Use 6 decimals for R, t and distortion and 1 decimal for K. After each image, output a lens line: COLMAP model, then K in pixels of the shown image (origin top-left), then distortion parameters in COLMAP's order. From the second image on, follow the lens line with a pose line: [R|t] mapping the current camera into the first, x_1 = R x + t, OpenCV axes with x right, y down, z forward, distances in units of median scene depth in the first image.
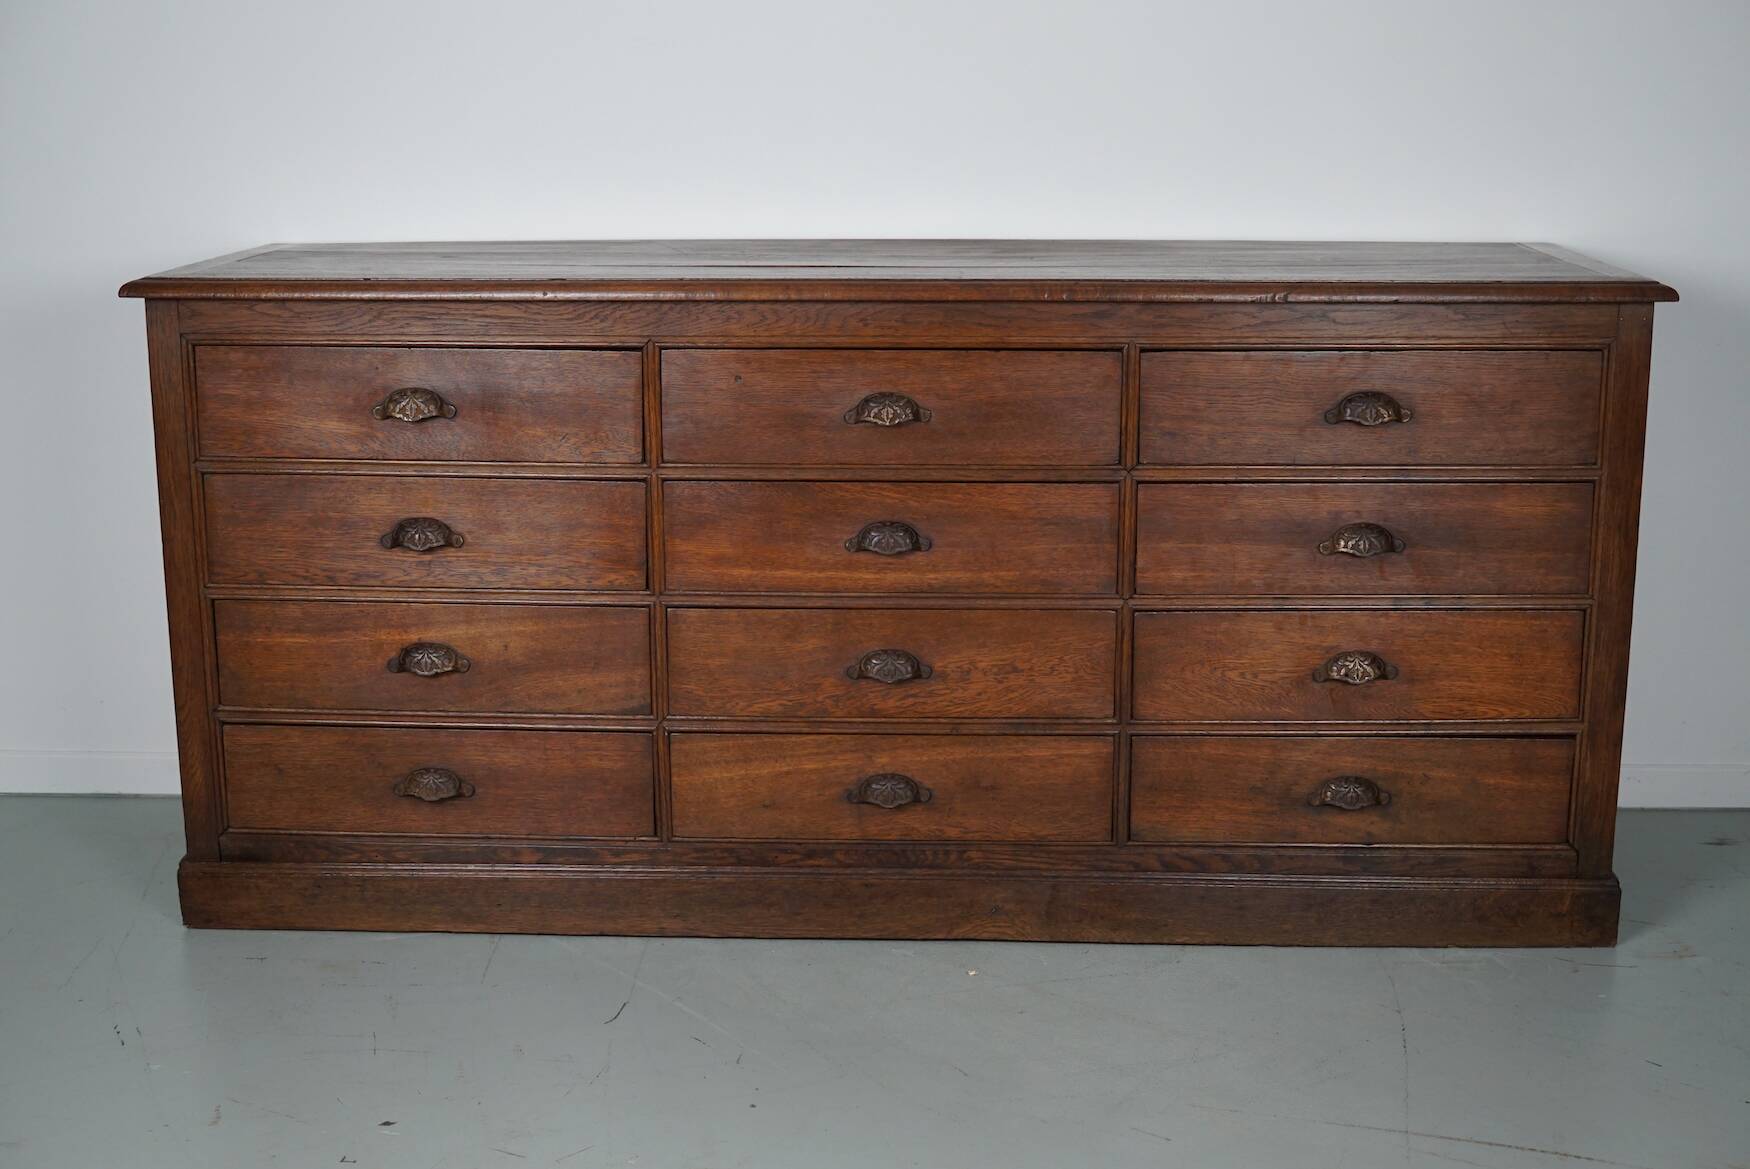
lens RADIAL K [[2252.7, 0, 862.4], [0, 2252.7, 599.7], [0, 0, 1]] dist [-0.089919, 0.000000]
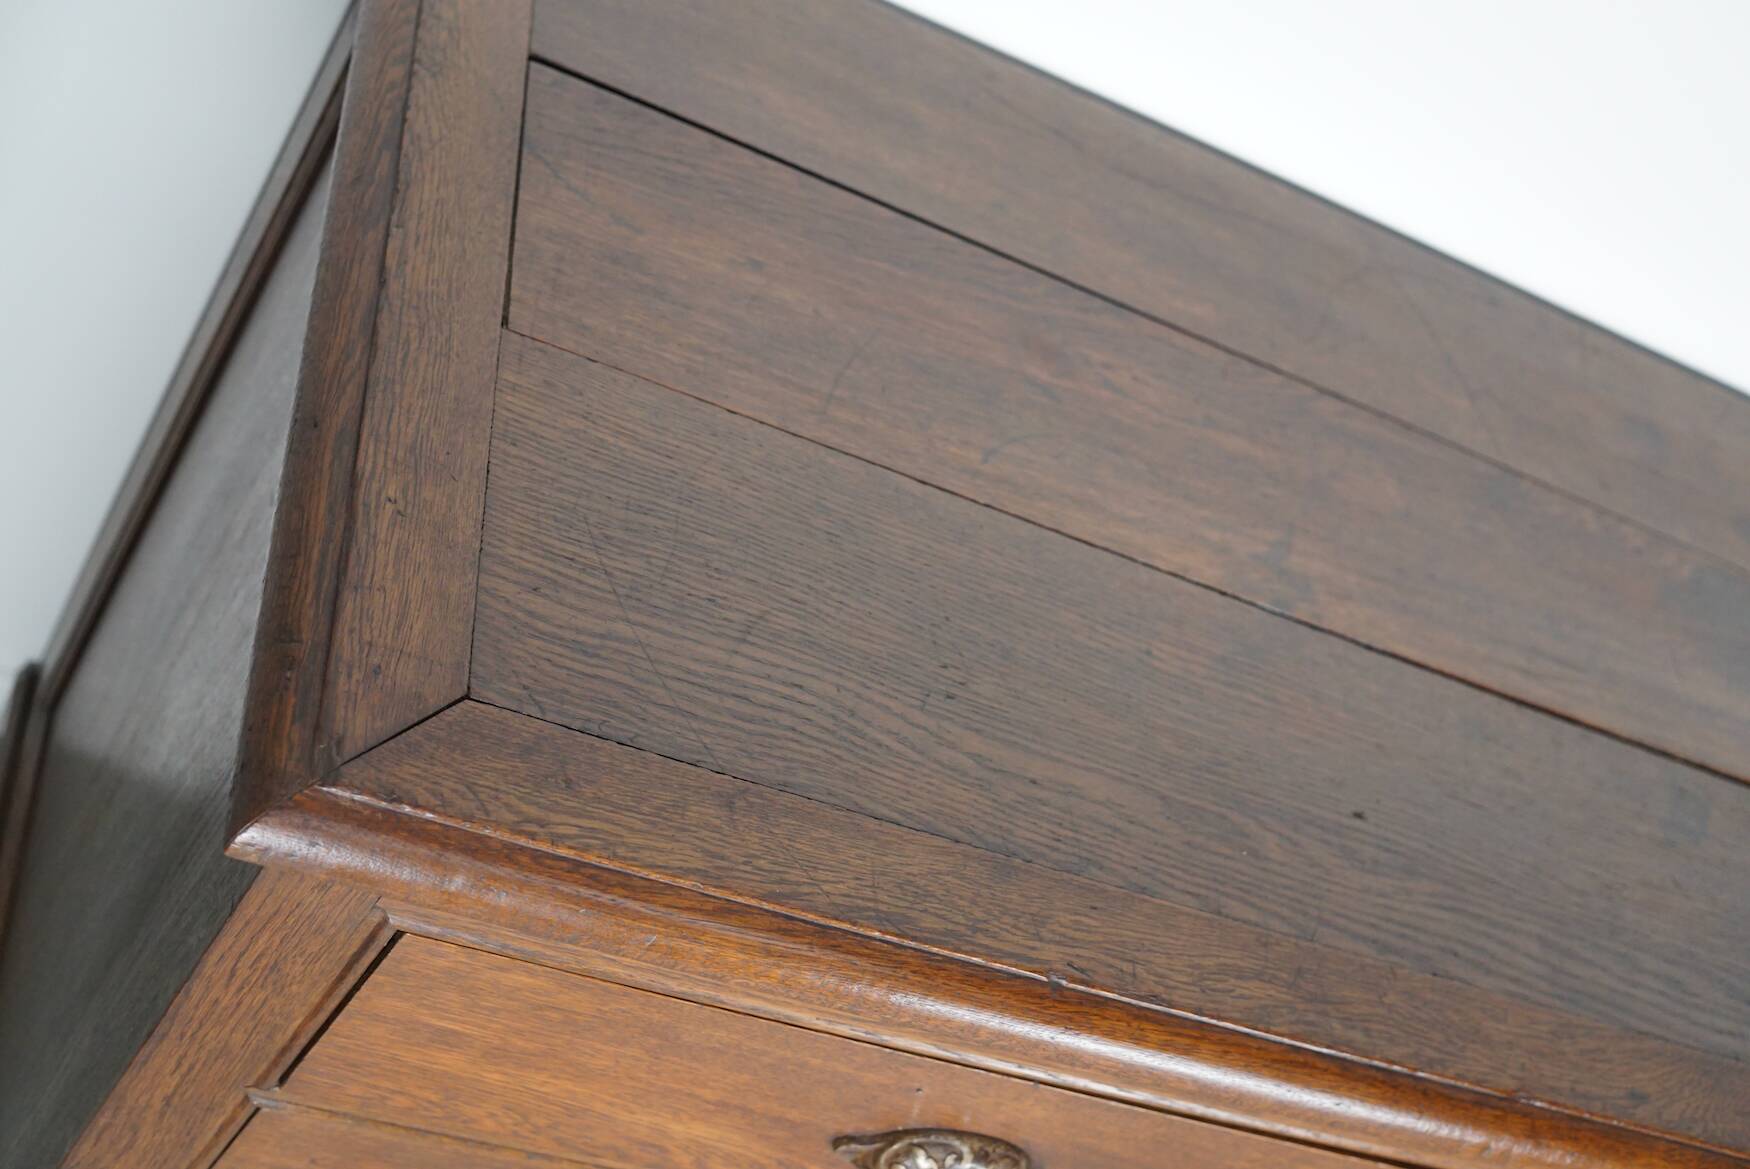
lens RADIAL K [[2252.7, 0, 876.3], [0, 2252.7, 578.0], [0, 0, 1]] dist [-0.089919, 0.000000]
pose [[0.859188, 0.252307, 0.445125, -0.380537], [-0.474195, 0.719423, 0.507513, -0.315981], [-0.192184, -0.647125, 0.737763, 0.793214]]
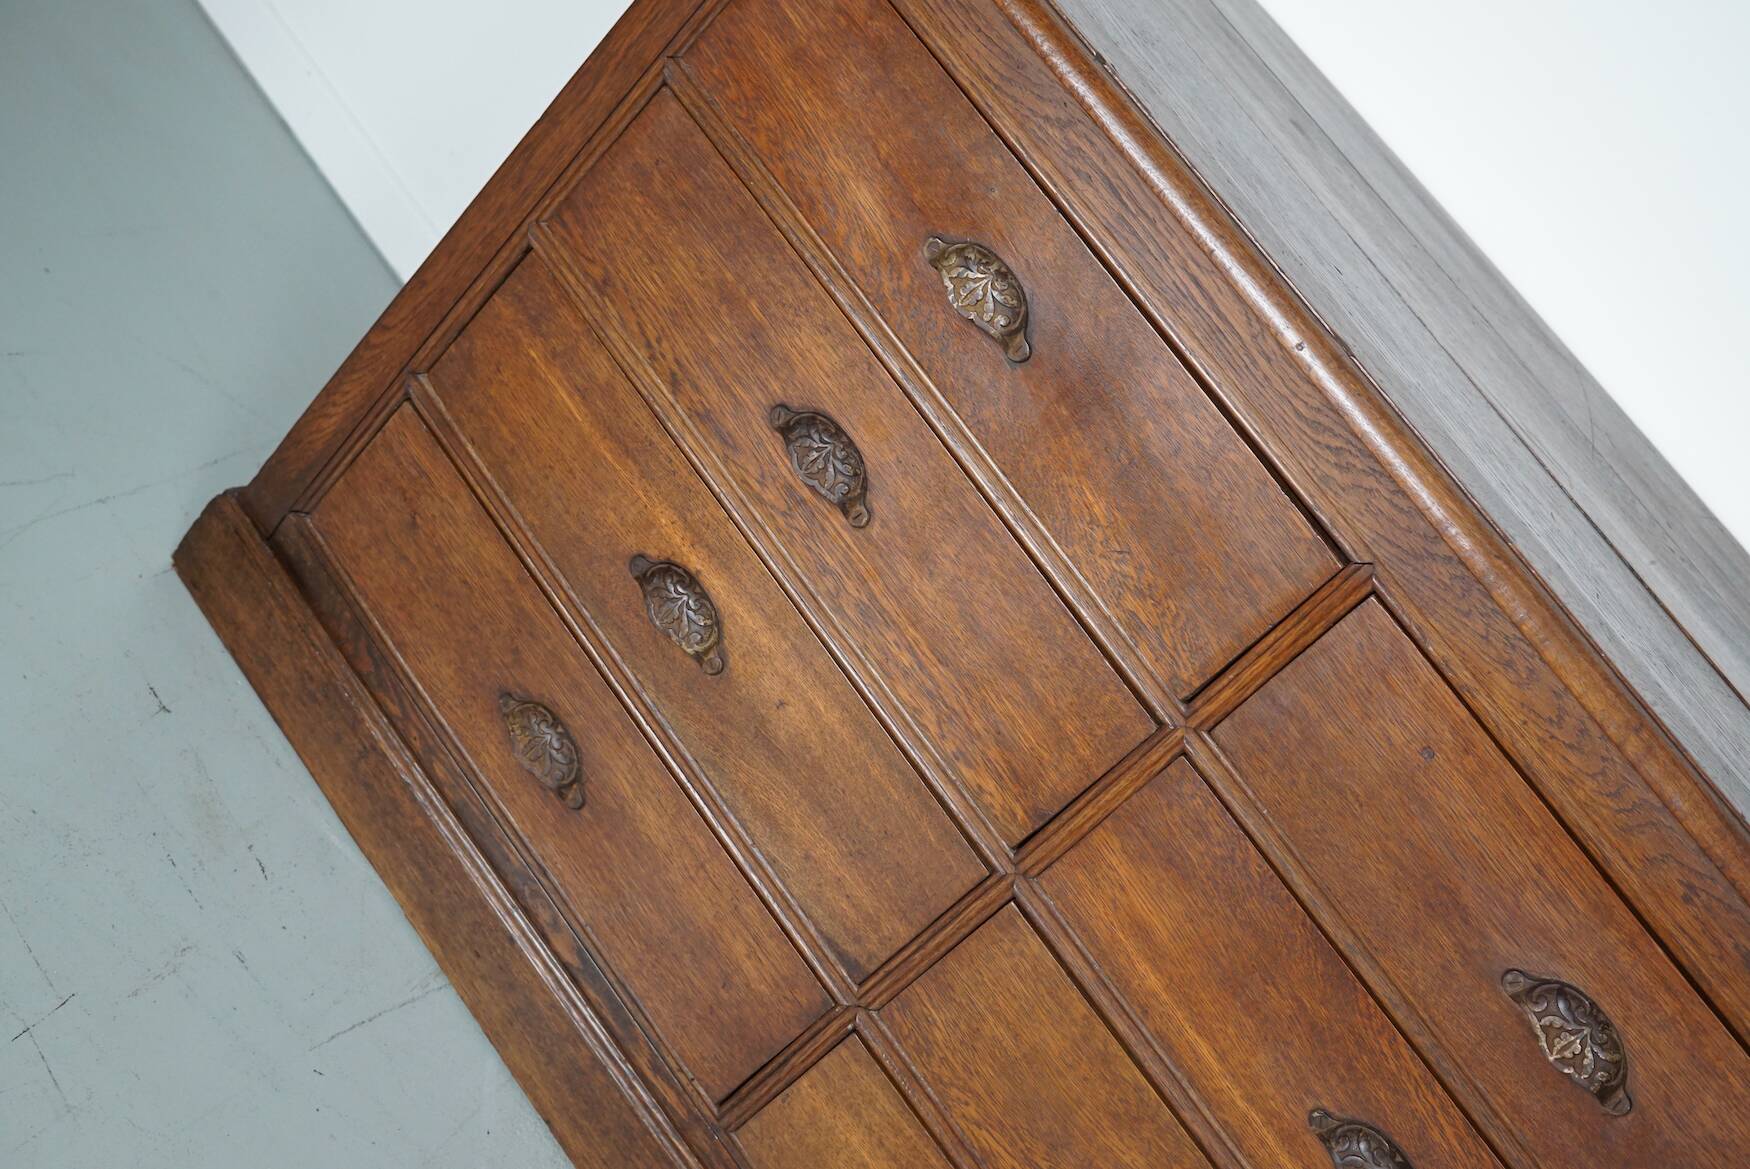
lens RADIAL K [[2252.7, 0, 881.7], [0, 2252.7, 585.9], [0, 0, 1]] dist [-0.089919, 0.000000]
pose [[0.609601, 0.768567, -0.194146, -0.059665], [-0.733493, 0.639765, 0.229541, -0.142864], [0.300625, 0.002476, 0.953739, 0.487822]]
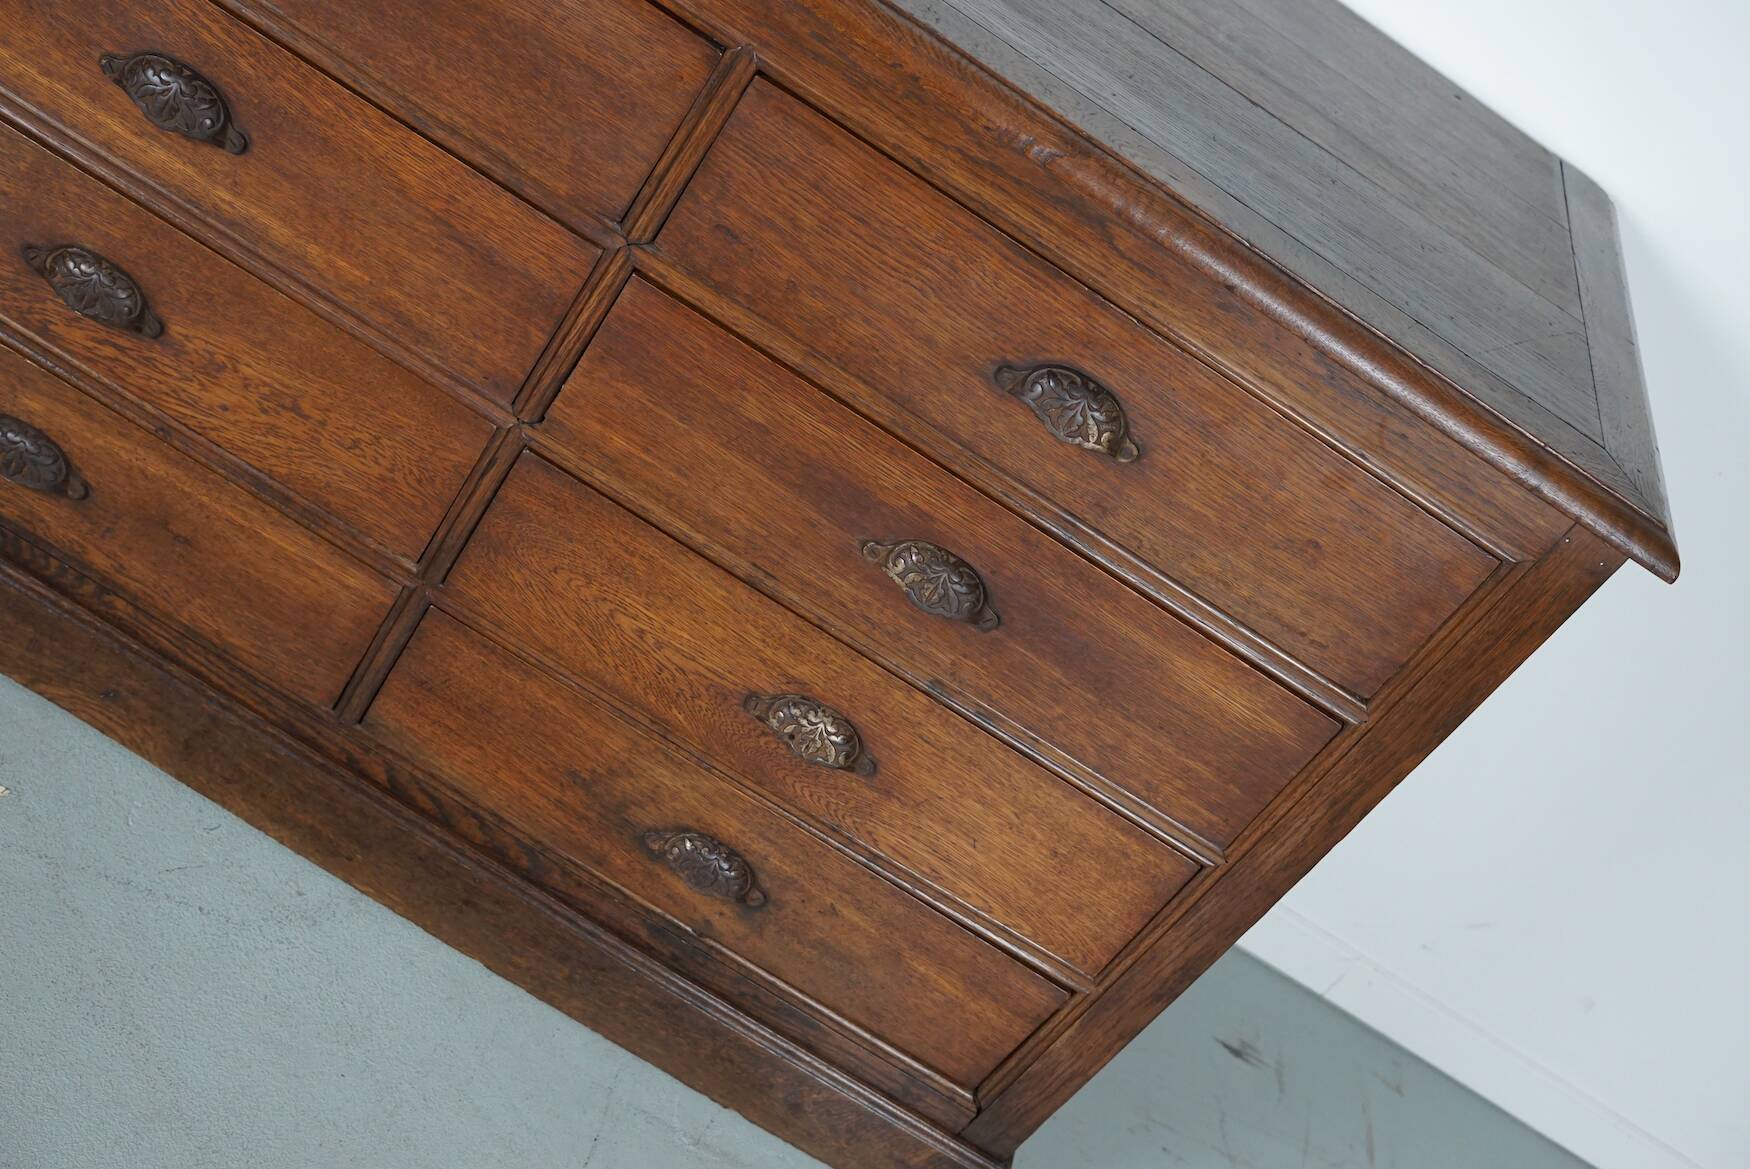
lens RADIAL K [[2252.7, 0, 878.4], [0, 2252.7, 587.0], [0, 0, 1]] dist [-0.089919, 0.000000]
pose [[0.841865, 0.507772, 0.182843, 0.110048], [-0.538676, 0.769850, 0.342284, -0.200040], [0.033040, -0.386651, 0.921634, 0.485986]]
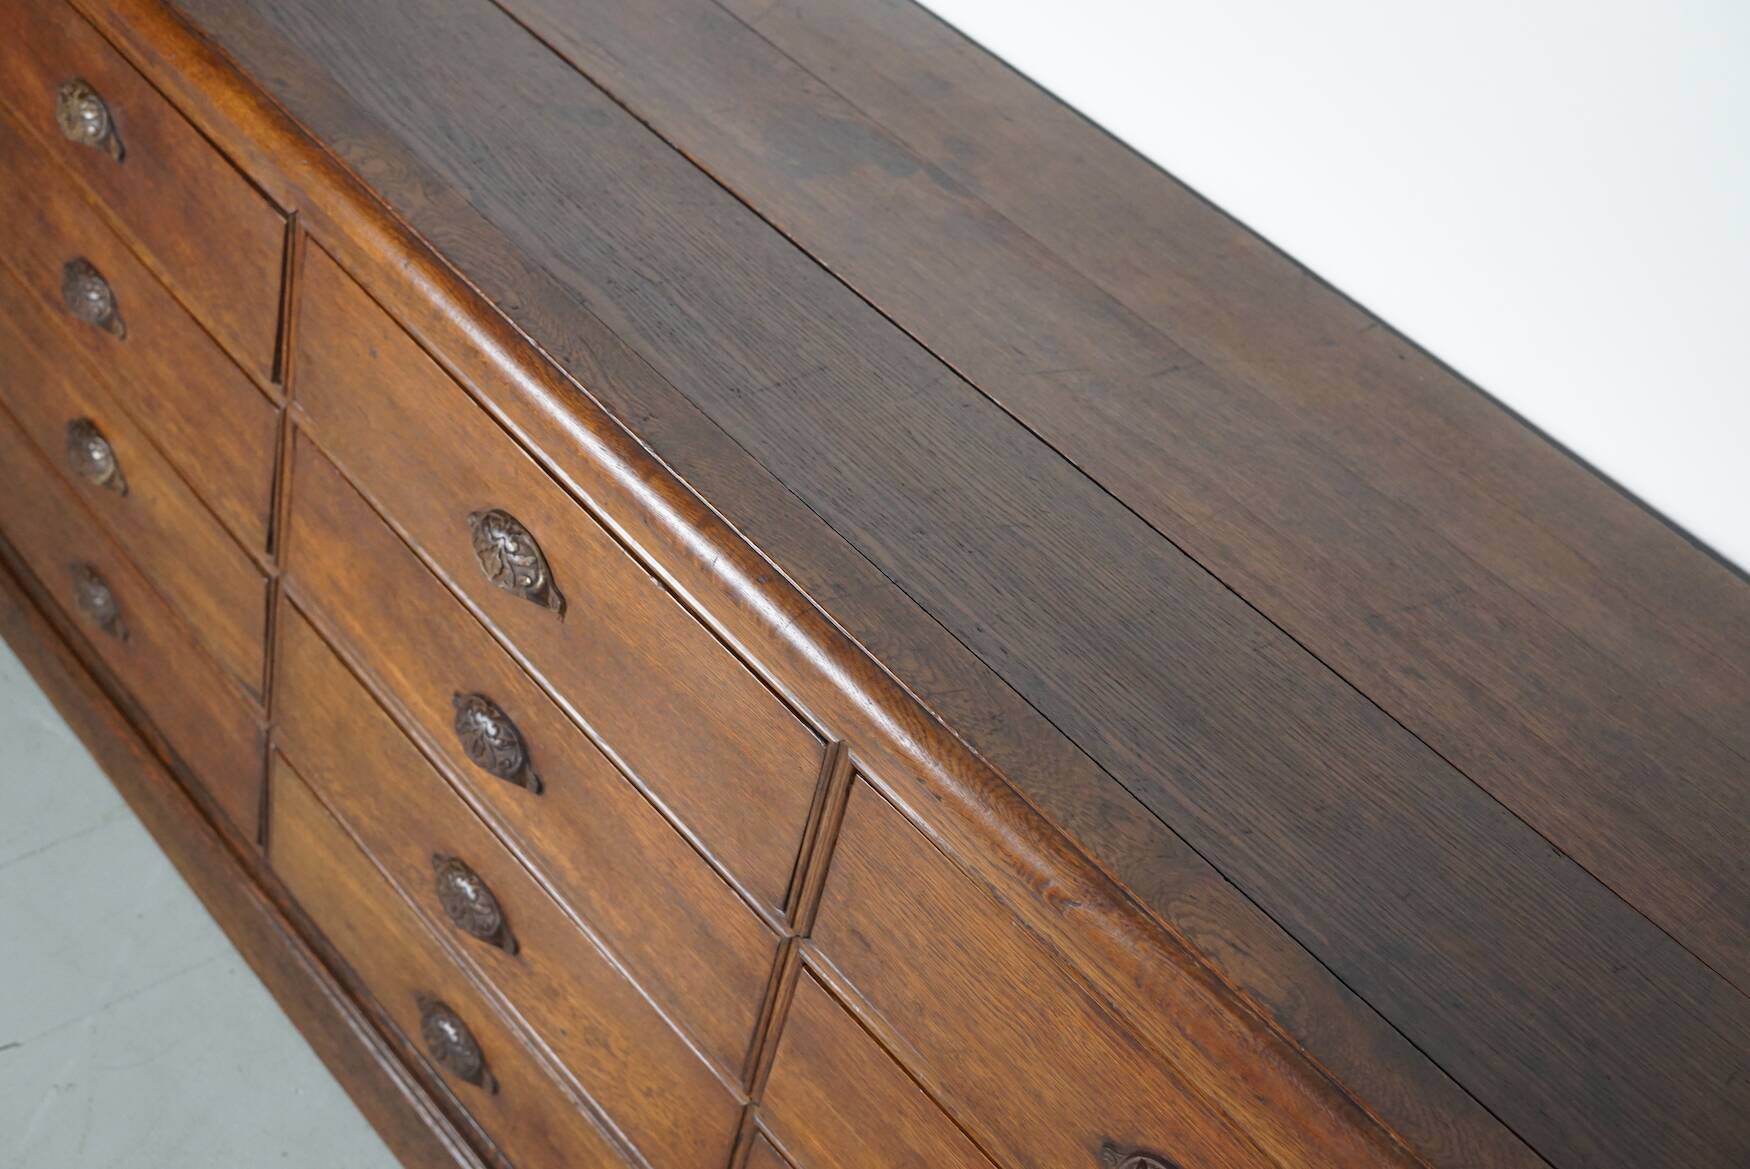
lens RADIAL K [[2252.7, 0, 873.6], [0, 2252.7, 594.1], [0, 0, 1]] dist [-0.089919, 0.000000]
pose [[0.675083, 0.570526, -0.467721, 0.306550], [-0.363714, 0.808972, 0.461818, -0.337231], [0.641853, -0.141649, 0.753632, 0.646307]]
